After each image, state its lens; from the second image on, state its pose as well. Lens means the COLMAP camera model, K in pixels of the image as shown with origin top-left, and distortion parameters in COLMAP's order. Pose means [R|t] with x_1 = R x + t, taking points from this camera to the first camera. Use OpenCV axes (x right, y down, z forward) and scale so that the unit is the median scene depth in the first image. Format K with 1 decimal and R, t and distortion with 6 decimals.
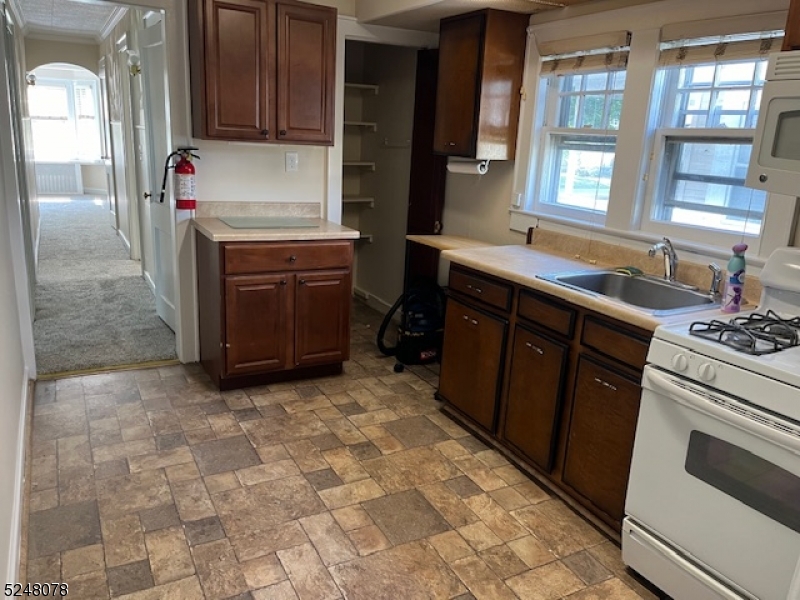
lens RADIAL K [[585.7, 0, 400.0], [0, 585.7, 300.0], [0, 0, 1]] dist [0.049044, -0.071570]
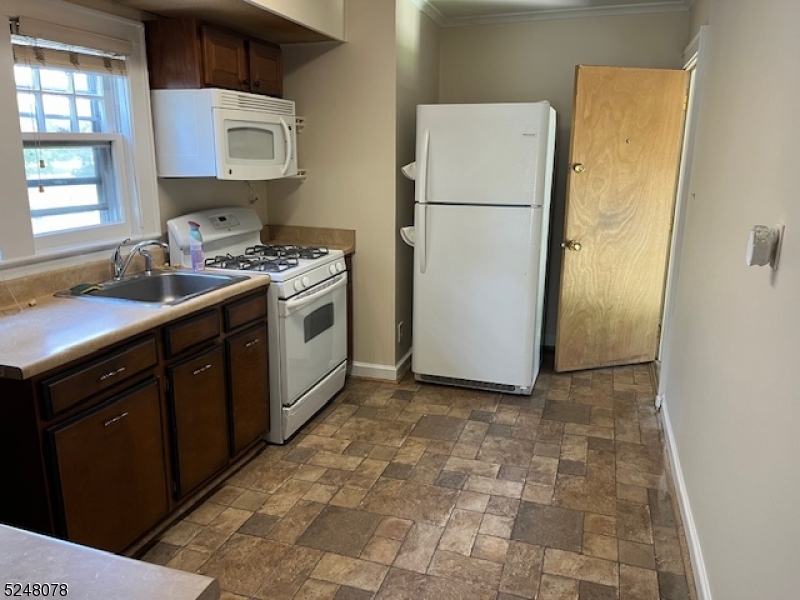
lens RADIAL K [[585.7, 0, 400.0], [0, 585.7, 300.0], [0, 0, 1]] dist [0.049044, -0.071570]
pose [[-0.664809, -0.244256, 0.705952, -0.697688], [0.155716, 0.878960, 0.450757, -0.438625], [-0.730604, 0.409595, -0.546306, 1.349794]]
